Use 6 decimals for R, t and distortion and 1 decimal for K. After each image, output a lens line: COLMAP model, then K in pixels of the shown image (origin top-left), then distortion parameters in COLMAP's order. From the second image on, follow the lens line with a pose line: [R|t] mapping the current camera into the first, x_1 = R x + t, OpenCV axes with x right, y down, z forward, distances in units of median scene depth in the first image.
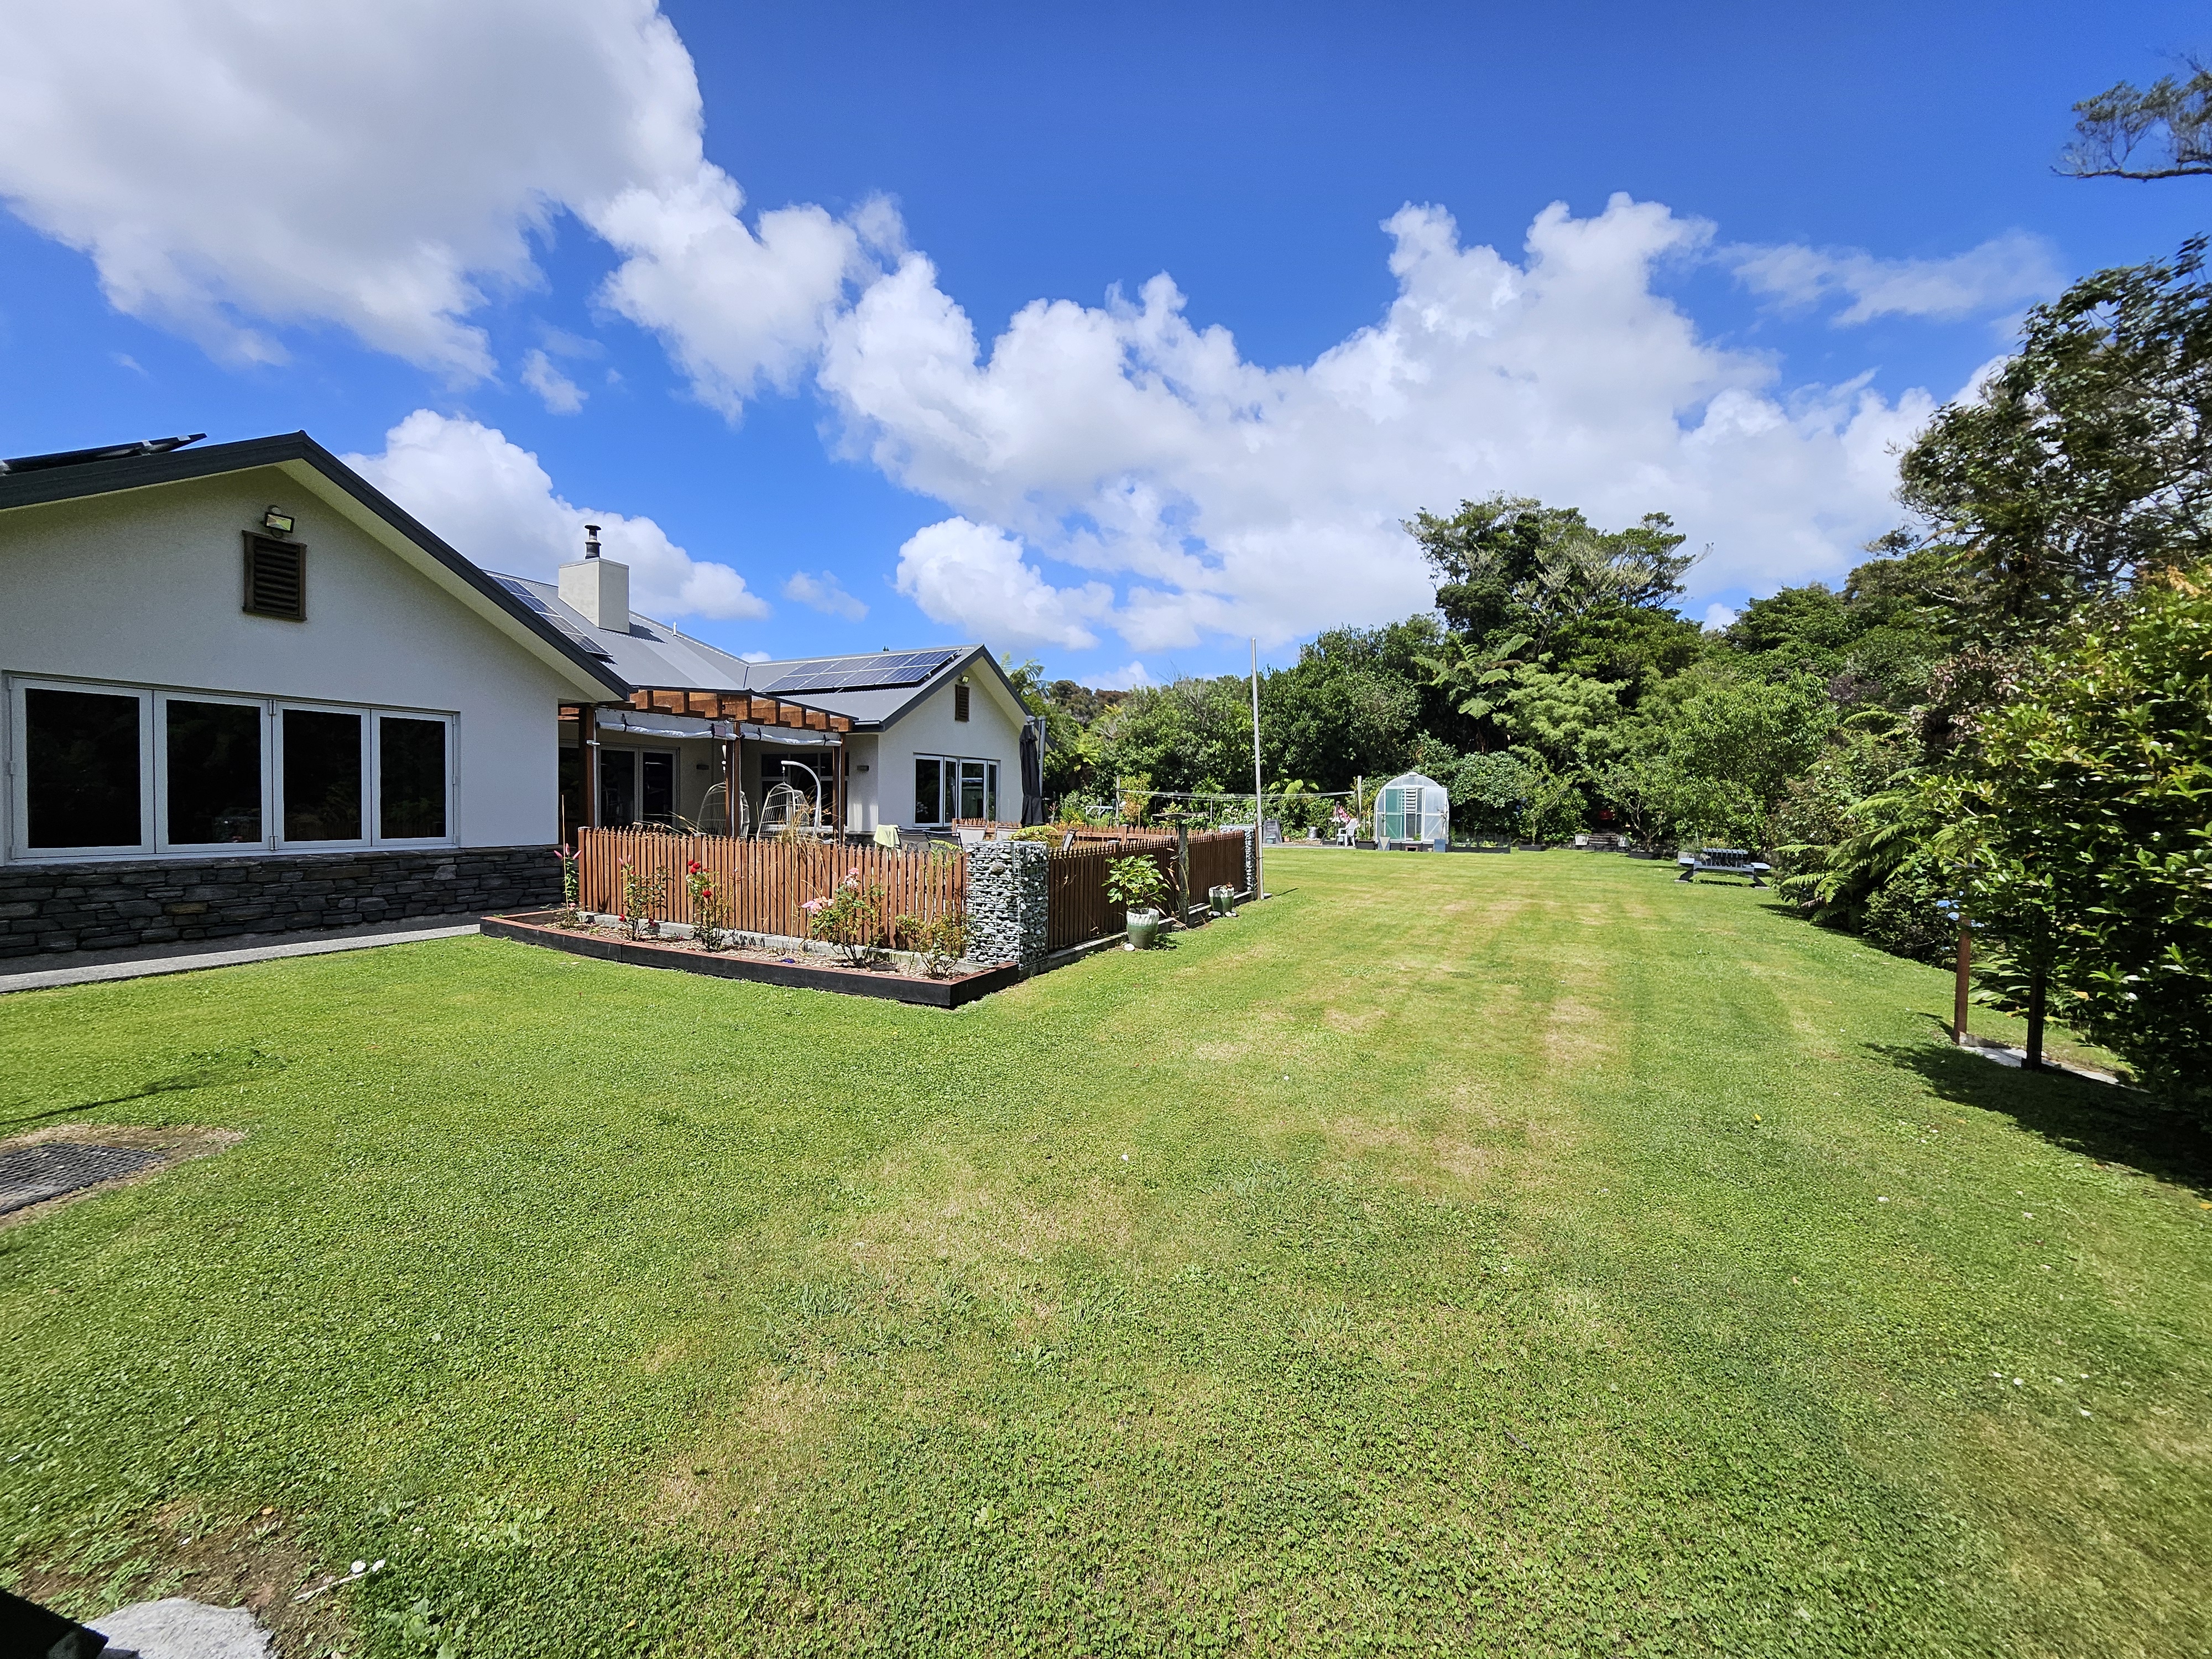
lens RADIAL K [[904.7, 0, 1146.7], [0, 904.7, 855.1], [0, 0, 1]] dist [0.000879, -0.000117]
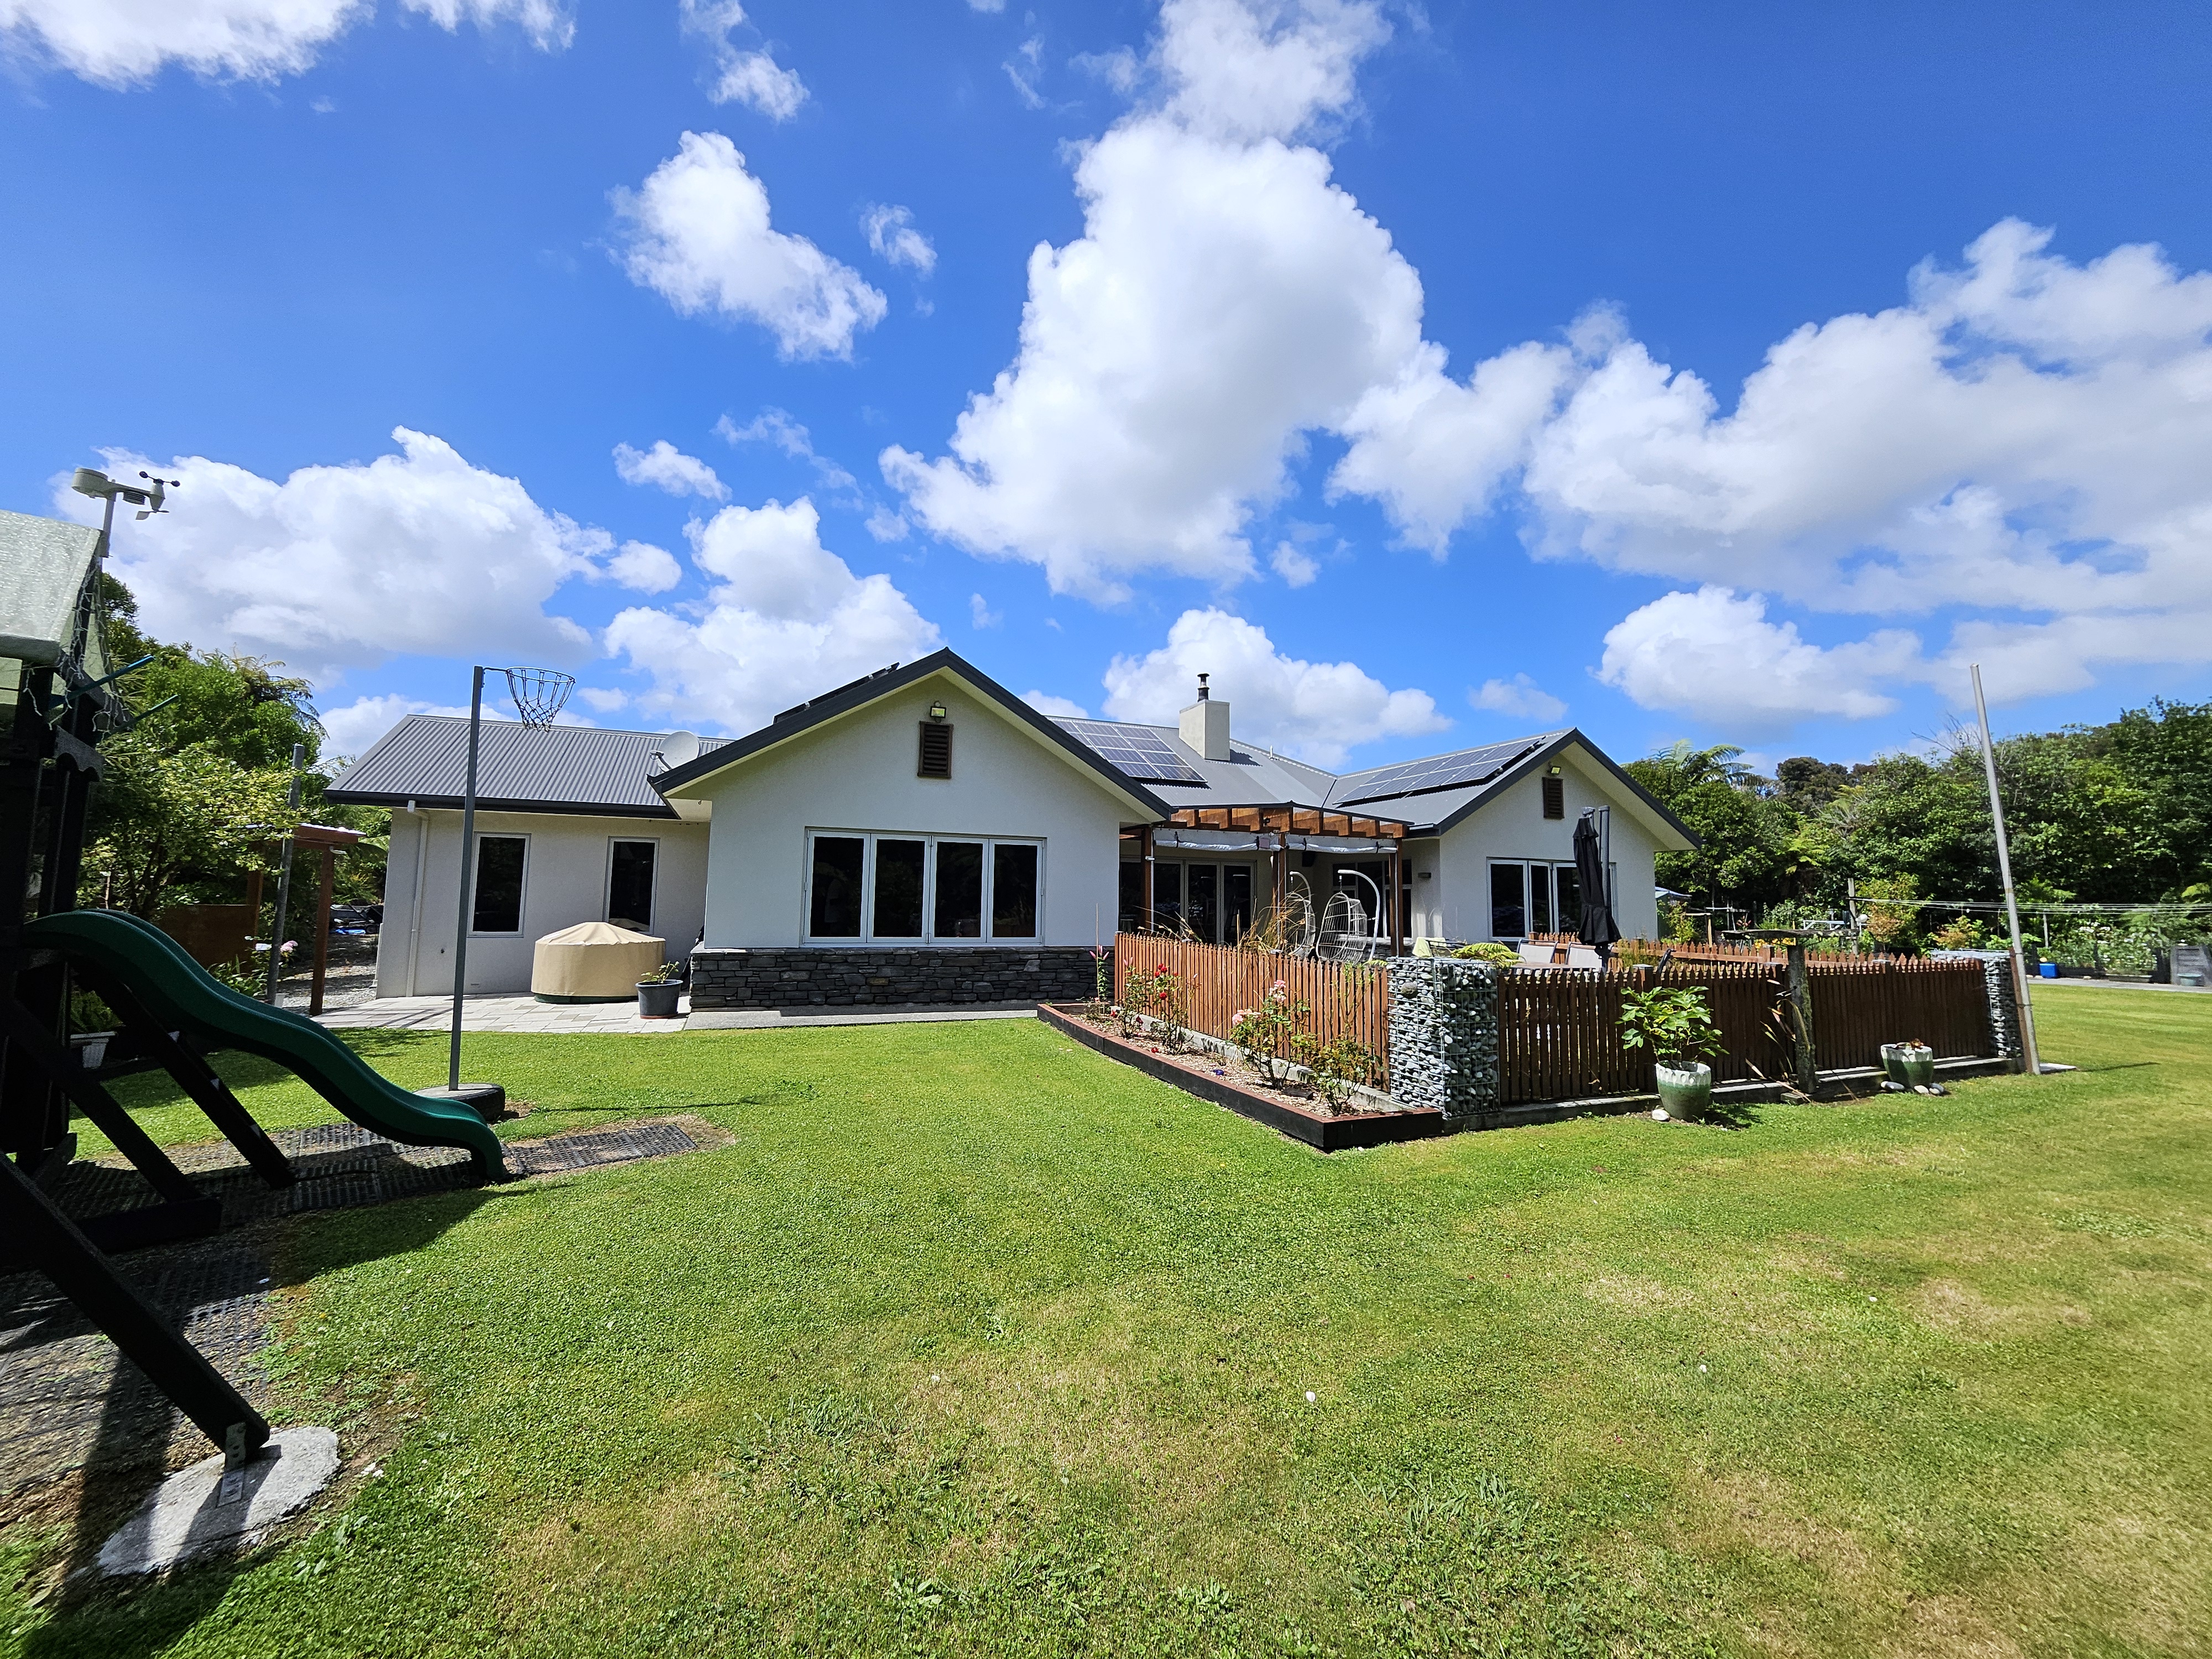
lens RADIAL K [[928.8, 0, 1107.0], [0, 928.8, 822.6], [0, 0, 1]] dist [-0.015052, 0.007117]
pose [[0.707377, -0.062533, -0.704065, 0.134139], [-0.048285, 0.989477, -0.136394, -0.004148], [0.705185, 0.130478, 0.696914, 0.100217]]
